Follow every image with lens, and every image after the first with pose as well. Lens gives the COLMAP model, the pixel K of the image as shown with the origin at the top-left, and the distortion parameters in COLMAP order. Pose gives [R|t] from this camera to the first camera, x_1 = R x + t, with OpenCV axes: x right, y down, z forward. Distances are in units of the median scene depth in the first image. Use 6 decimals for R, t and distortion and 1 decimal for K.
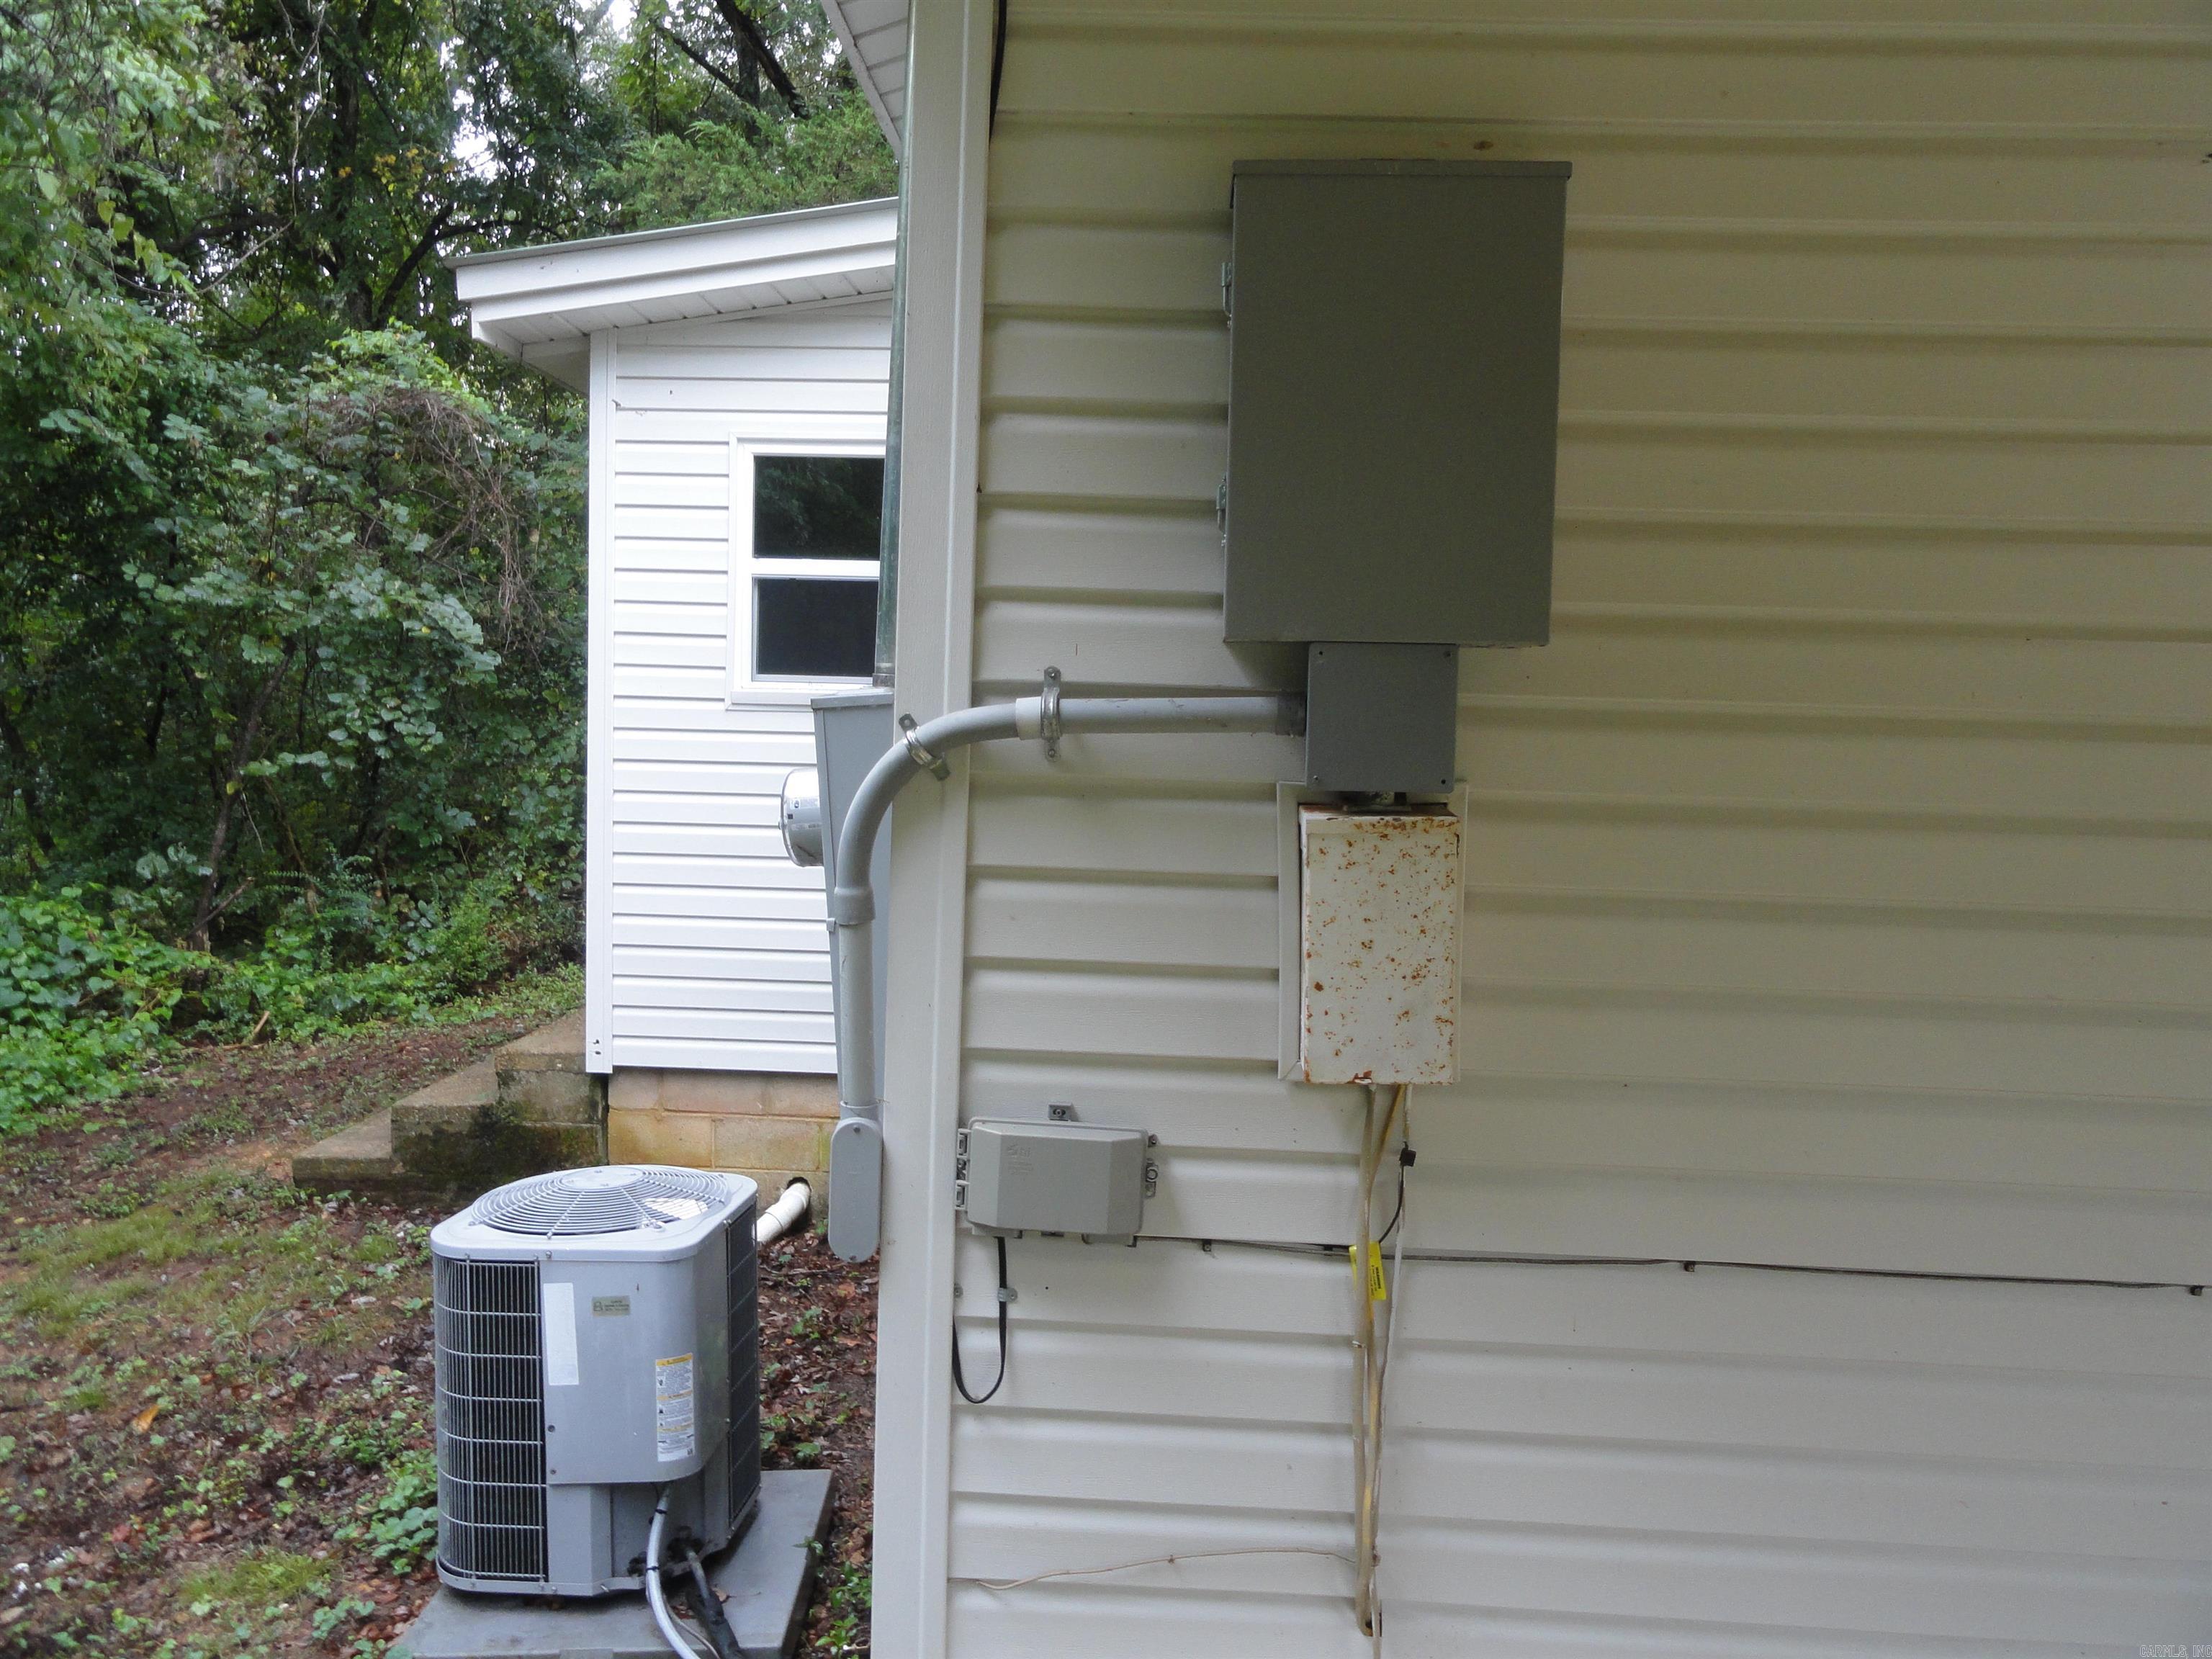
lens RADIAL K [[1540.5, 0, 1116.9], [0, 1540.5, 830.7], [0, 0, 1]] dist [-0.009176, 0.012054]
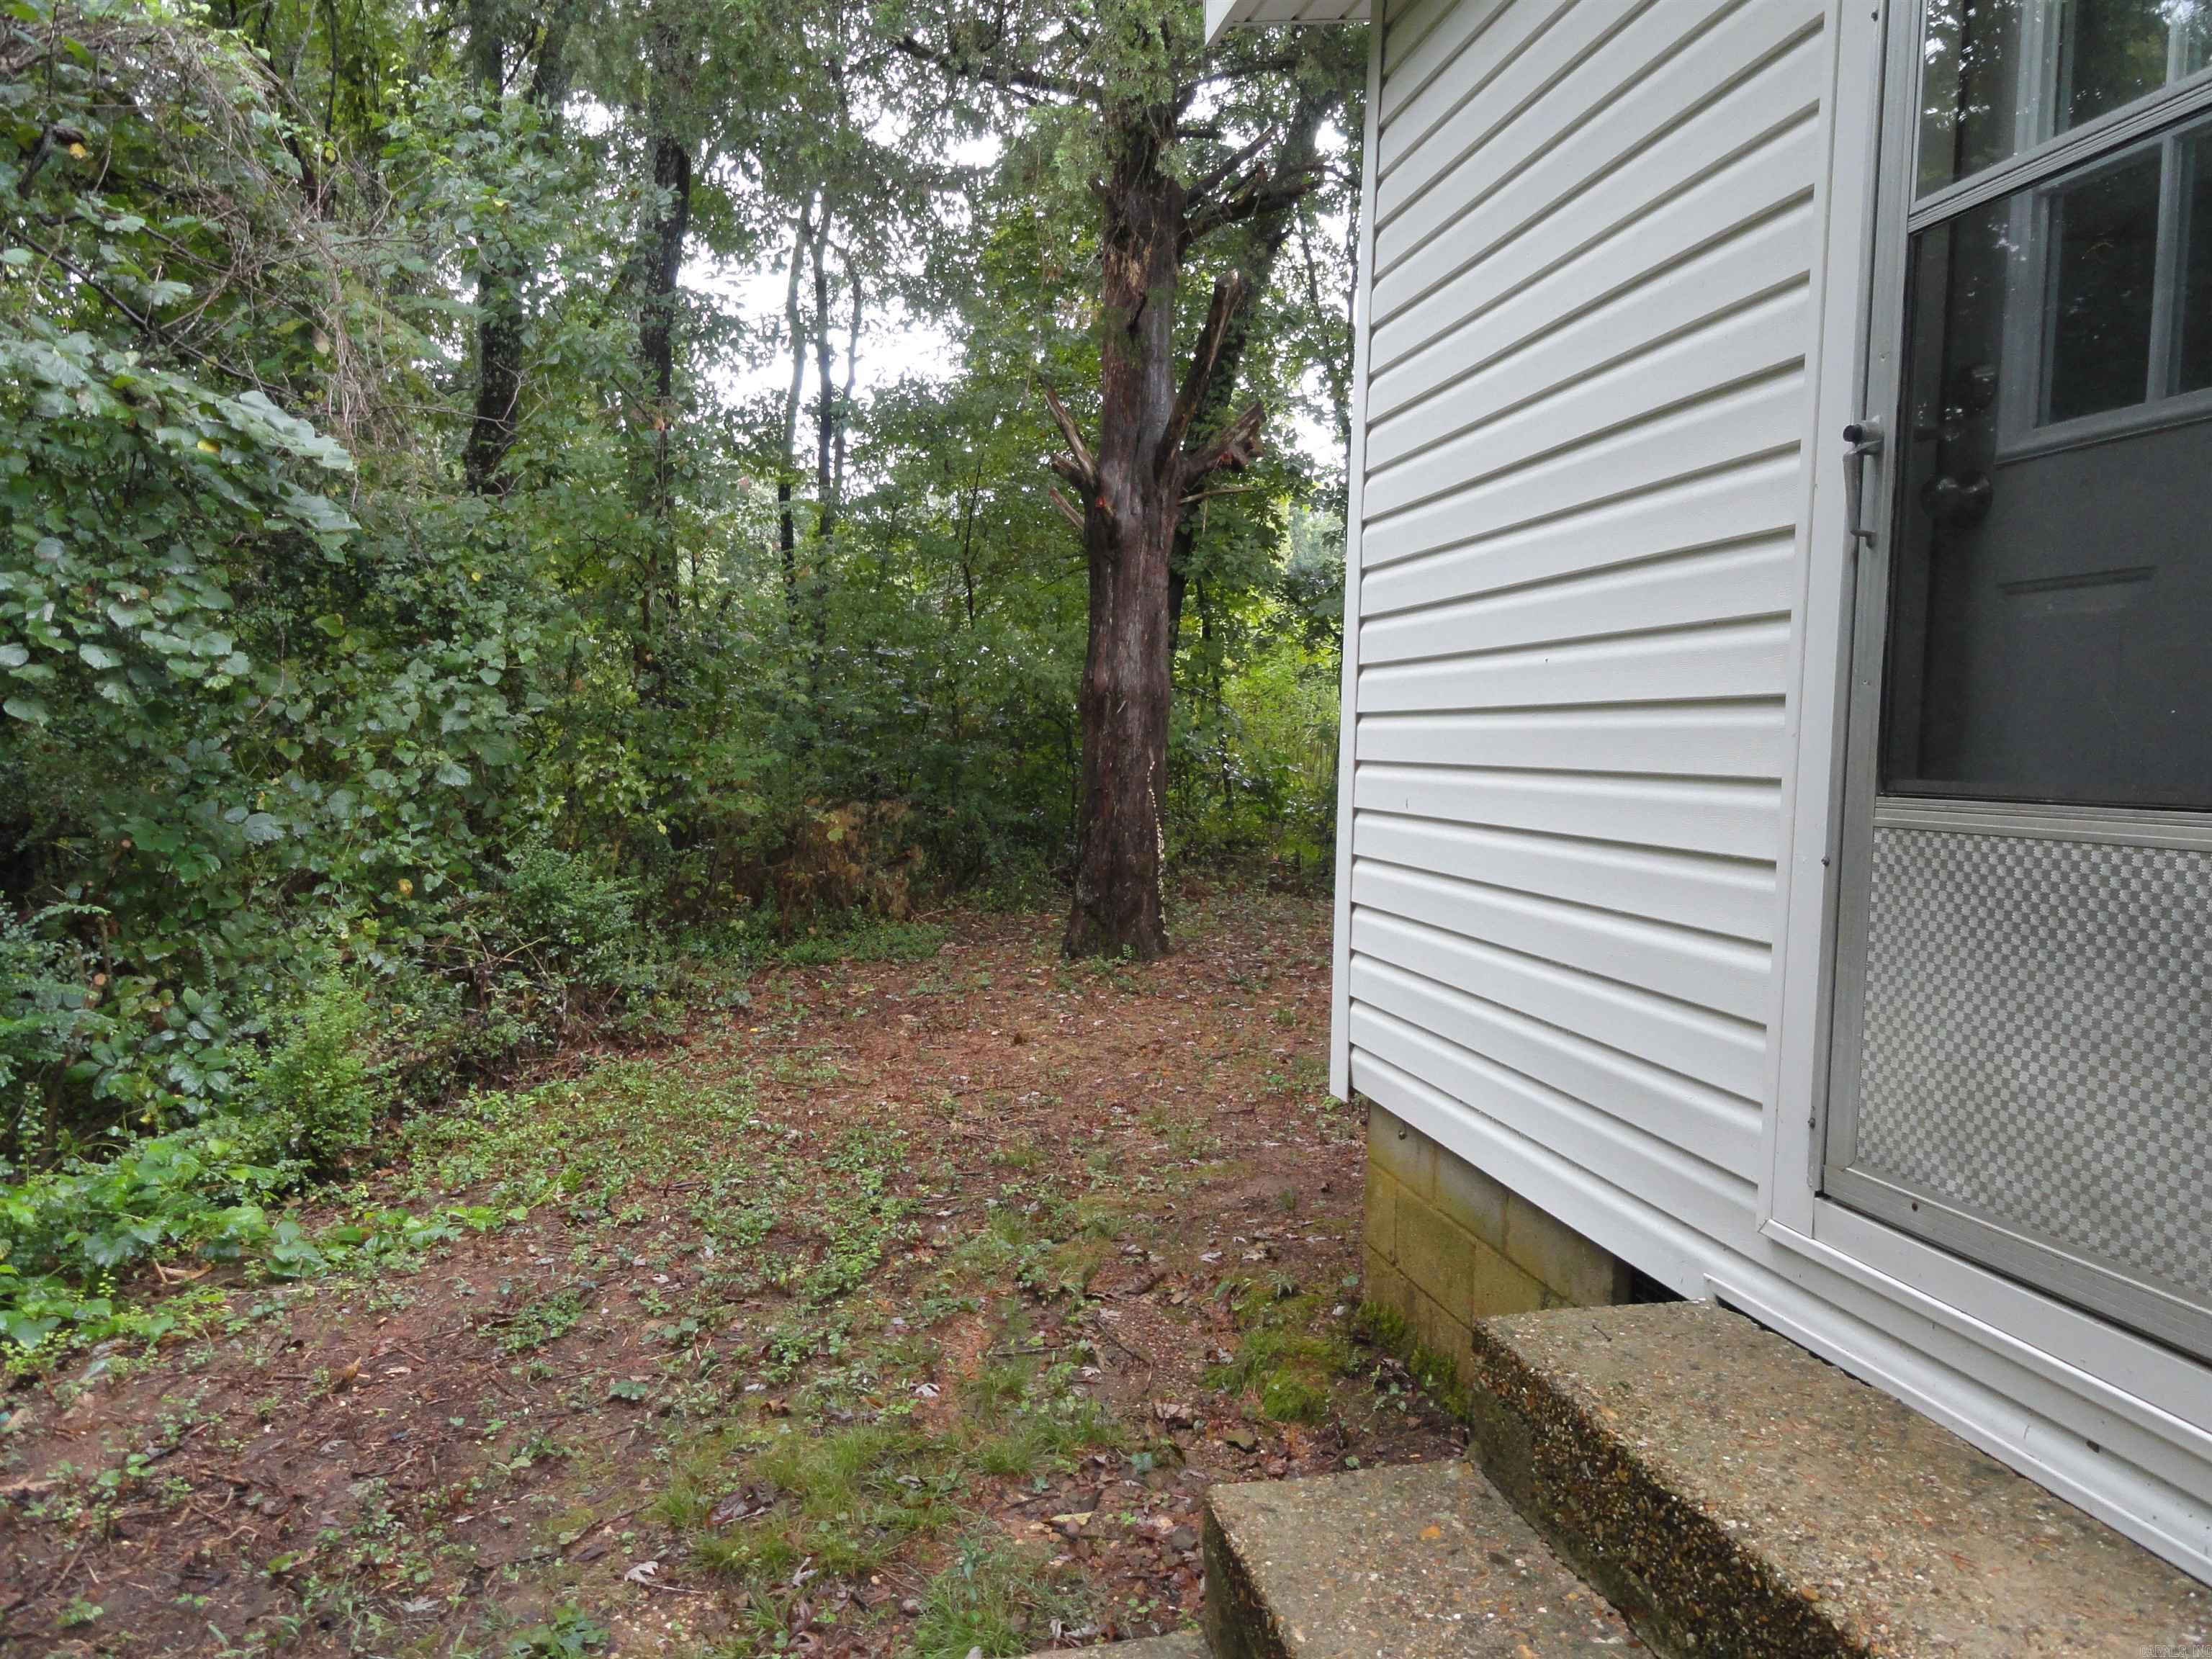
lens RADIAL K [[1540.5, 0, 1111.6], [0, 1540.5, 831.0], [0, 0, 1]] dist [-0.009176, 0.012054]
pose [[0.966543, -0.023577, 0.255419, -0.359535], [0.025943, 0.999646, -0.005899, 0.005706], [-0.255190, 0.012328, 0.966812, 0.540291]]
